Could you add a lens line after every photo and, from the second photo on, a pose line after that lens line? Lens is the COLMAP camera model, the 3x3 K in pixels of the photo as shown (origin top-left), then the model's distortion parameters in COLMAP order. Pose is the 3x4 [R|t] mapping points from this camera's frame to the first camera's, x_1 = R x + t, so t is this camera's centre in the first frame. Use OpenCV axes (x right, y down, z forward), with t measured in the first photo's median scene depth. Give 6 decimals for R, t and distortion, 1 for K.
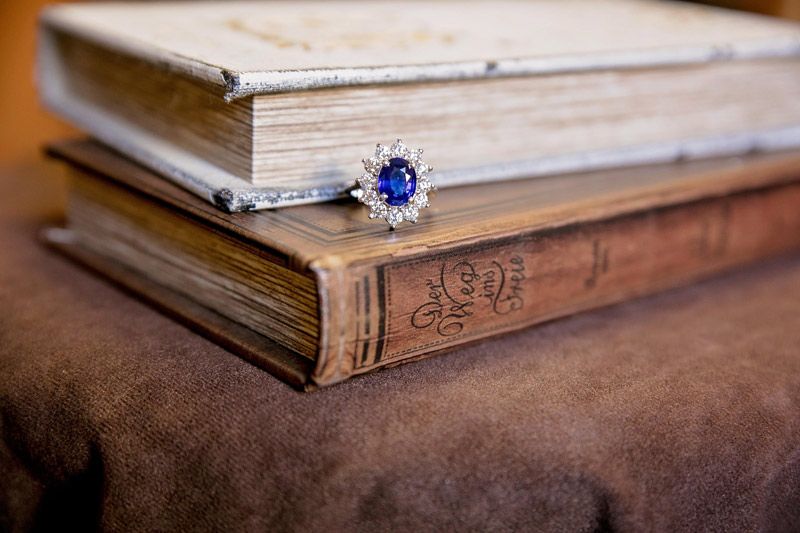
lens RADIAL K [[1291.3, 0, 400.4], [0, 1291.3, 260.4], [0, 0, 1]] dist [-0.127819, 0.000000]
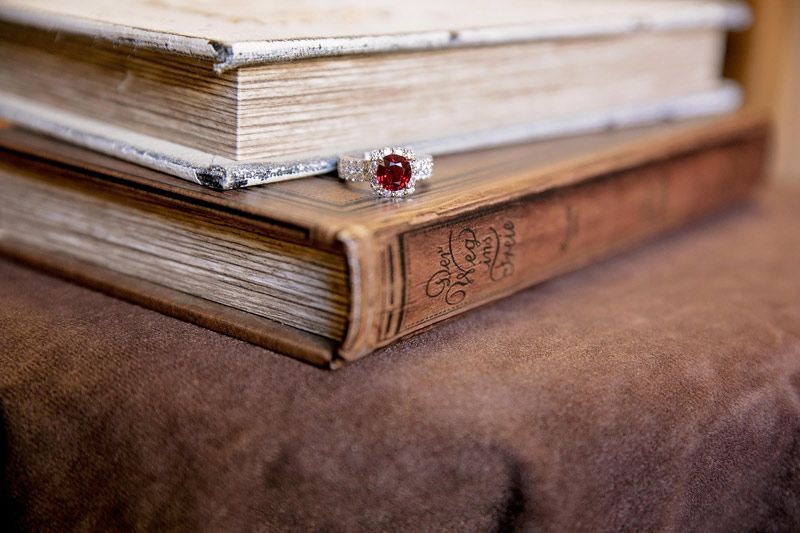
lens RADIAL K [[1291.3, 0, 399.9], [0, 1291.3, 271.5], [0, 0, 1]] dist [-0.127819, 0.000000]
pose [[0.977812, -0.058588, 0.201124, -0.195150], [0.058679, 0.998262, 0.005515, 0.024743], [-0.201098, 0.006409, 0.979550, 0.039922]]
